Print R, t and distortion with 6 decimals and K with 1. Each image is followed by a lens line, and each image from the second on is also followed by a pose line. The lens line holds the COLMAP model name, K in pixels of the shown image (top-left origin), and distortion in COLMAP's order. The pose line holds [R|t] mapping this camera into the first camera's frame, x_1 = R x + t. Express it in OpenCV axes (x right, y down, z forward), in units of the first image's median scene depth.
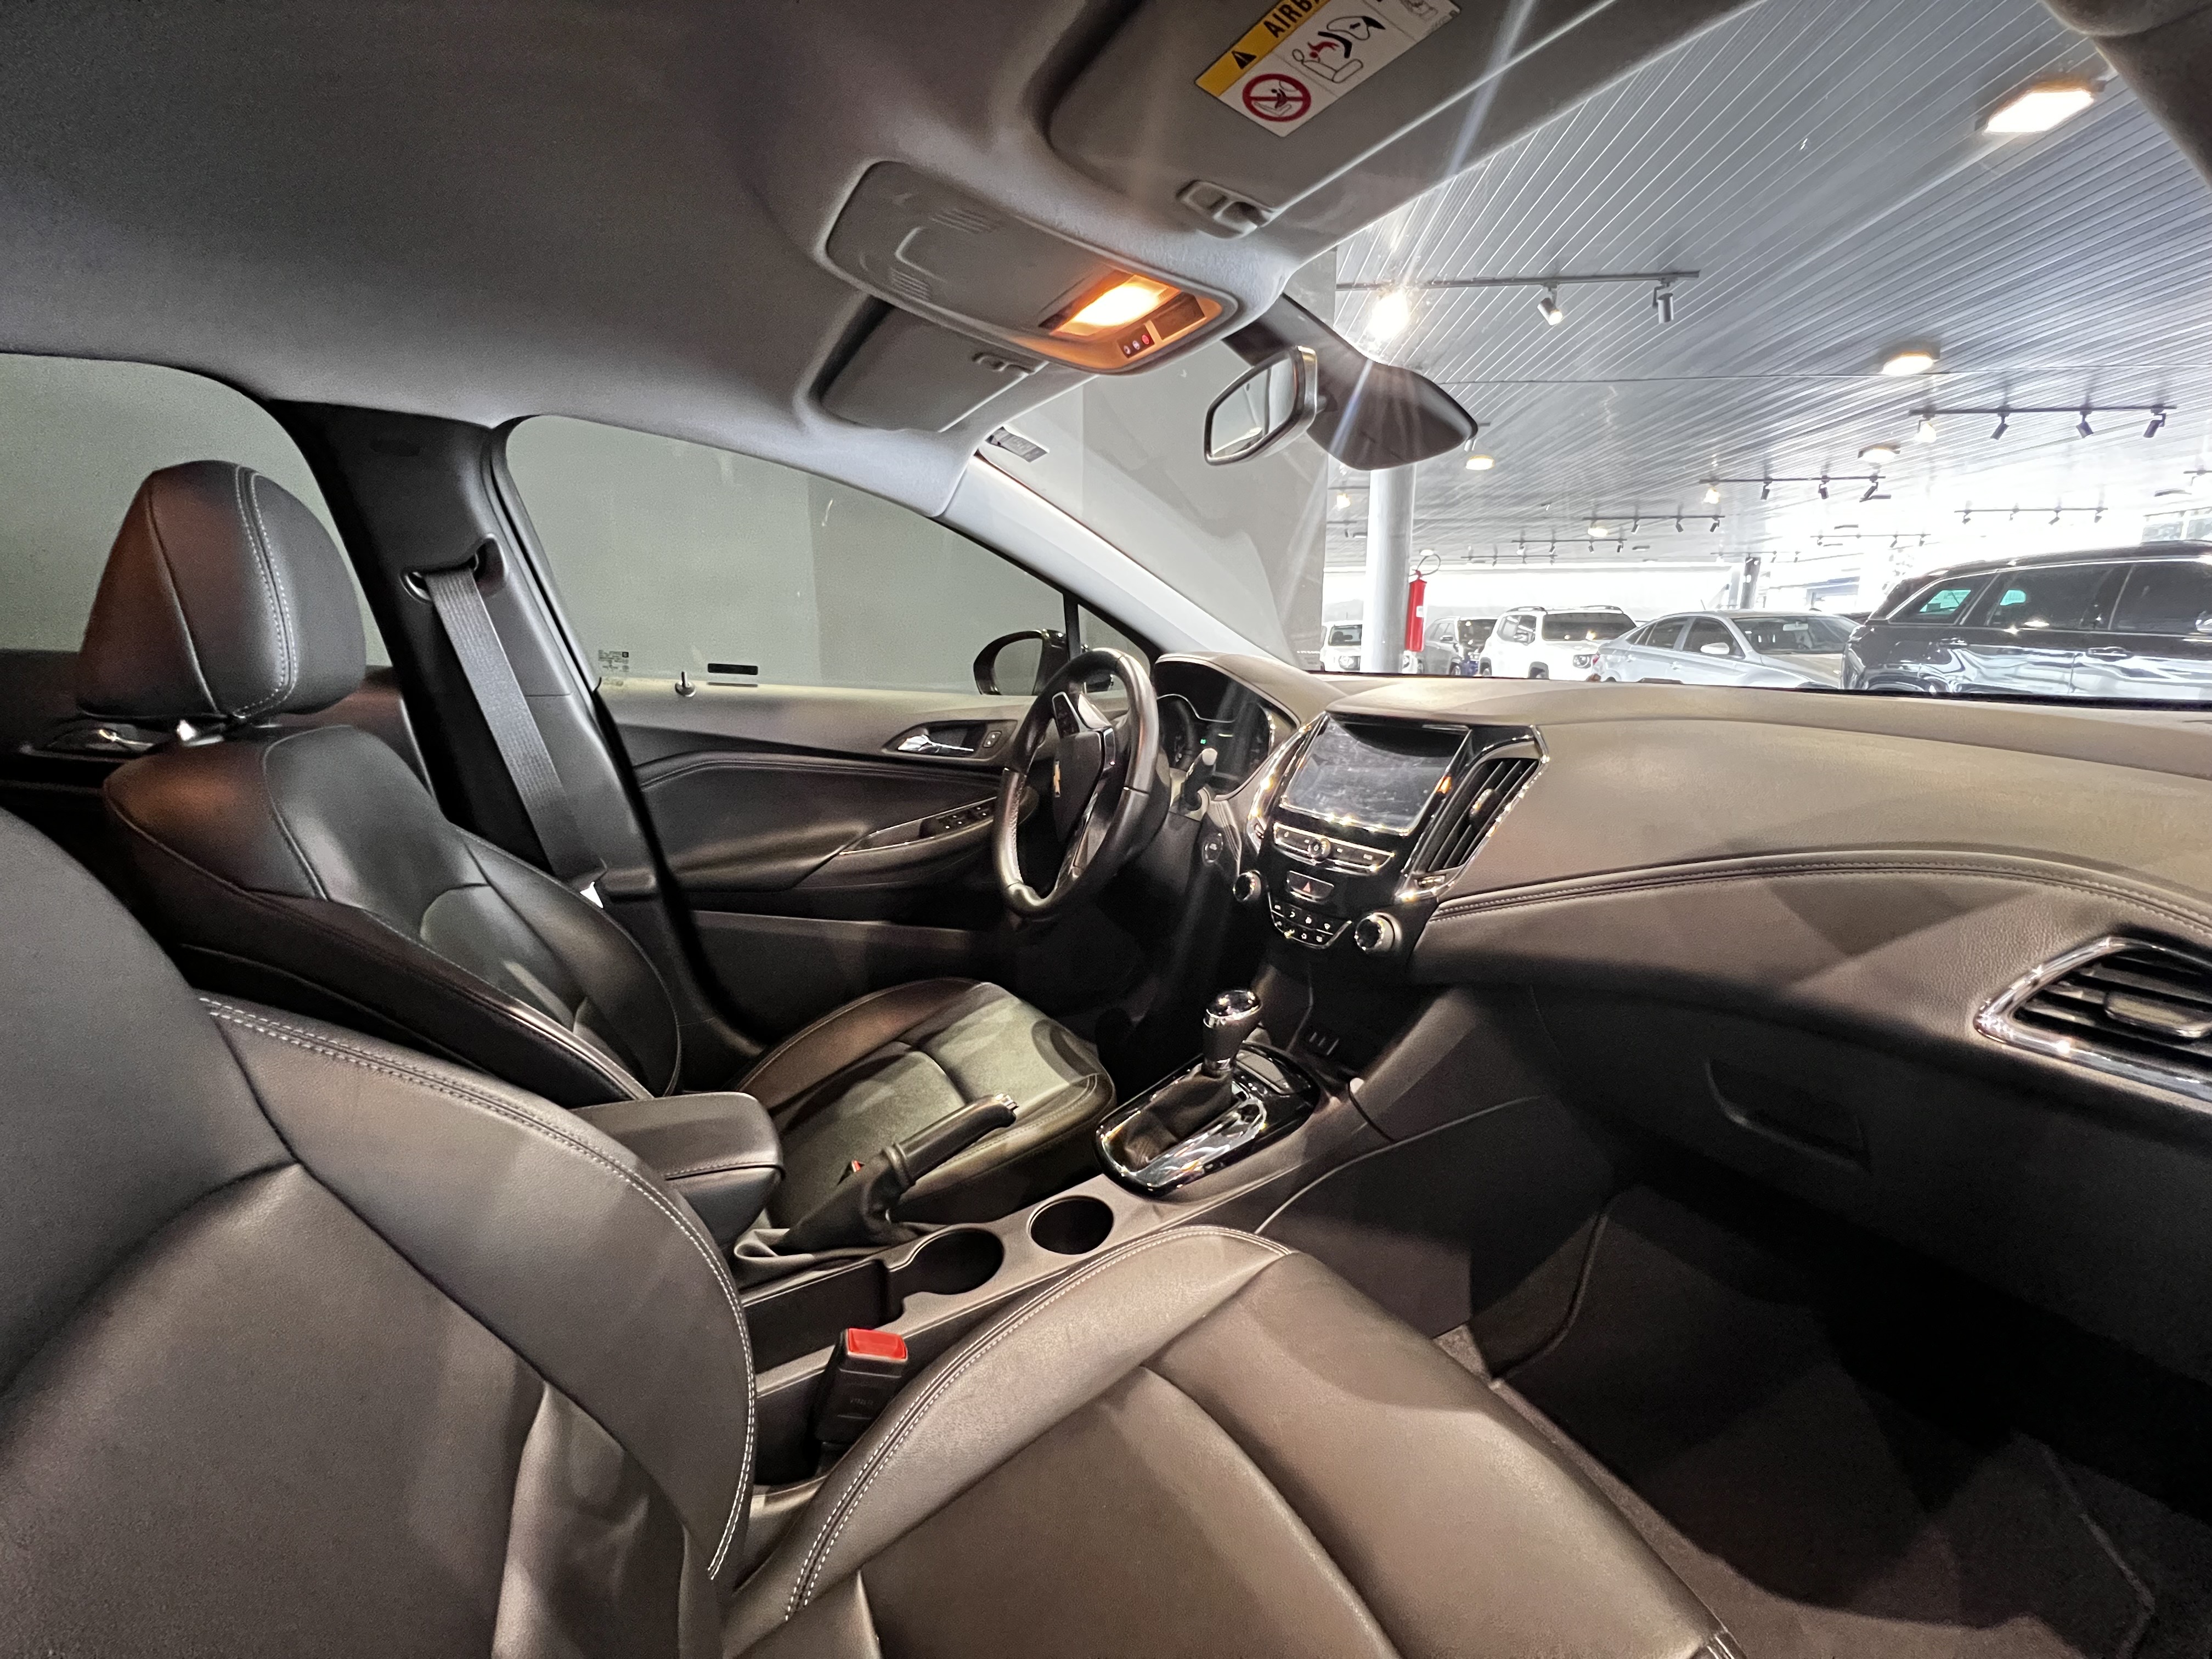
lens RADIAL K [[869.6, 0, 1104.6], [0, 869.6, 839.3], [0, 0, 1]] dist [-0.001565, 0.000145]
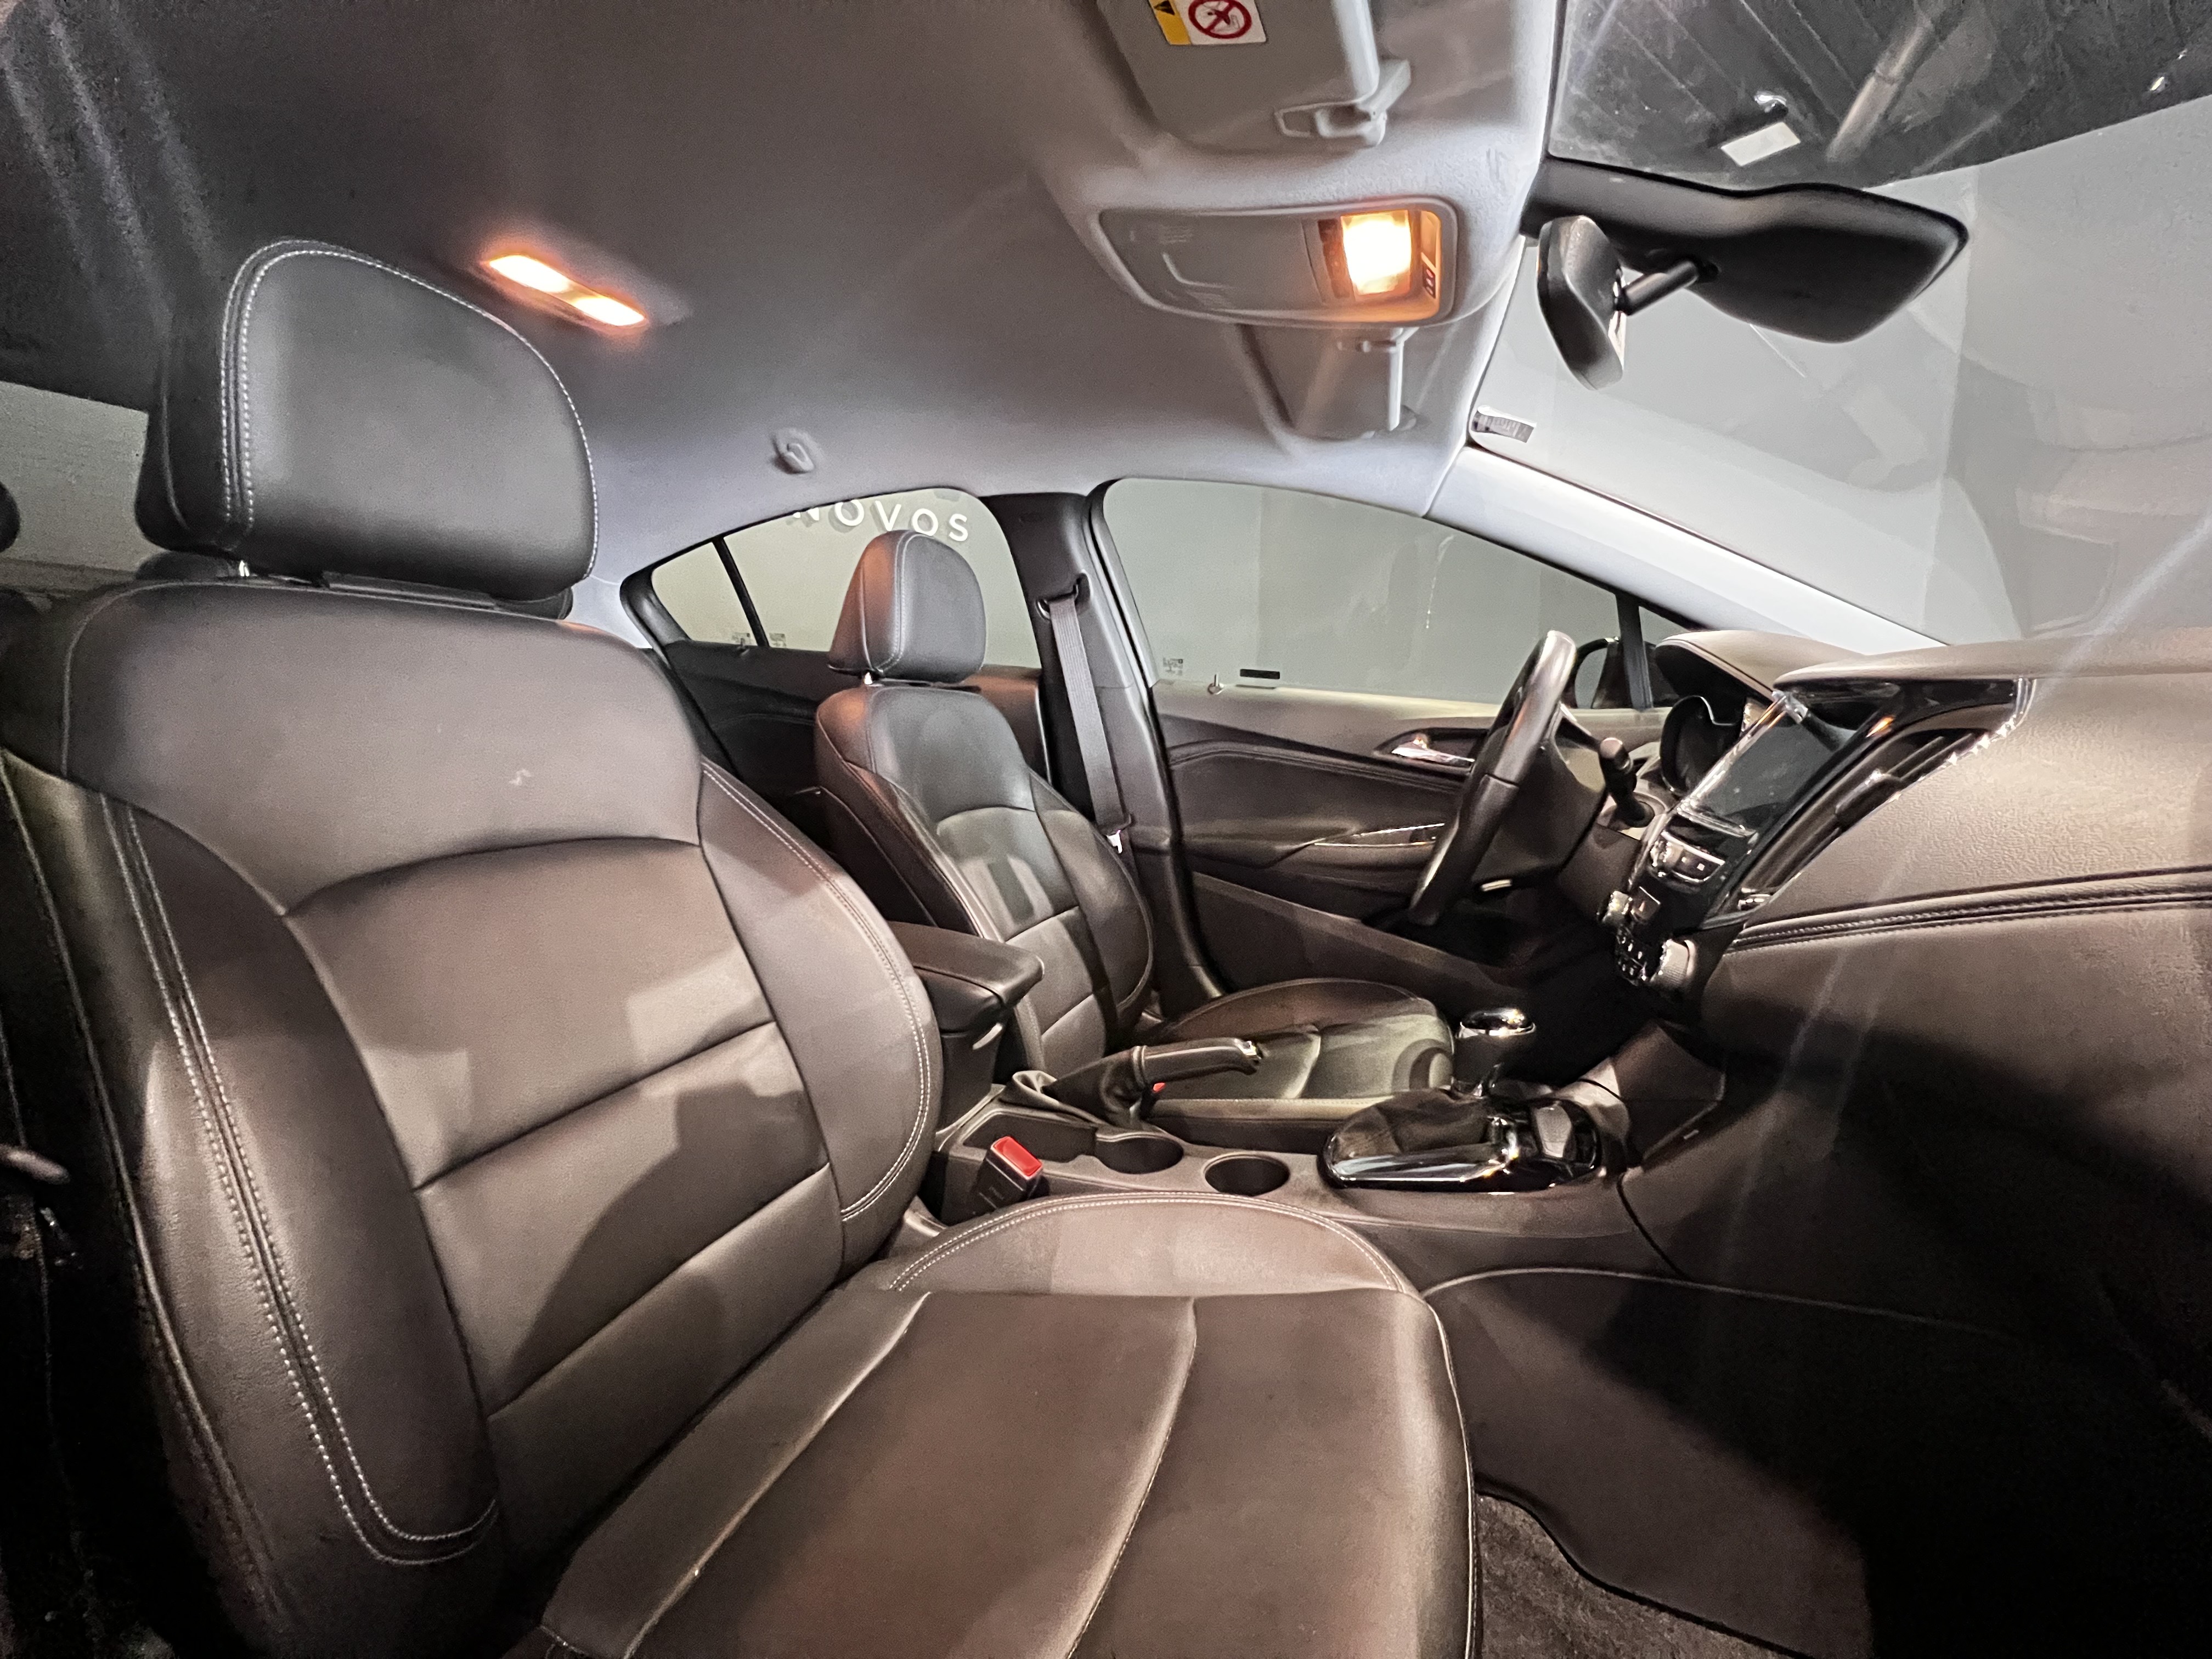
lens RADIAL K [[869.6, 0, 1112.3], [0, 869.6, 840.7], [0, 0, 1]] dist [-0.001565, 0.000145]
pose [[0.670482, 0.123457, -0.731583, 0.369364], [-0.174983, 0.984555, 0.005778, 0.059731], [0.720996, 0.124141, 0.681728, 0.109429]]
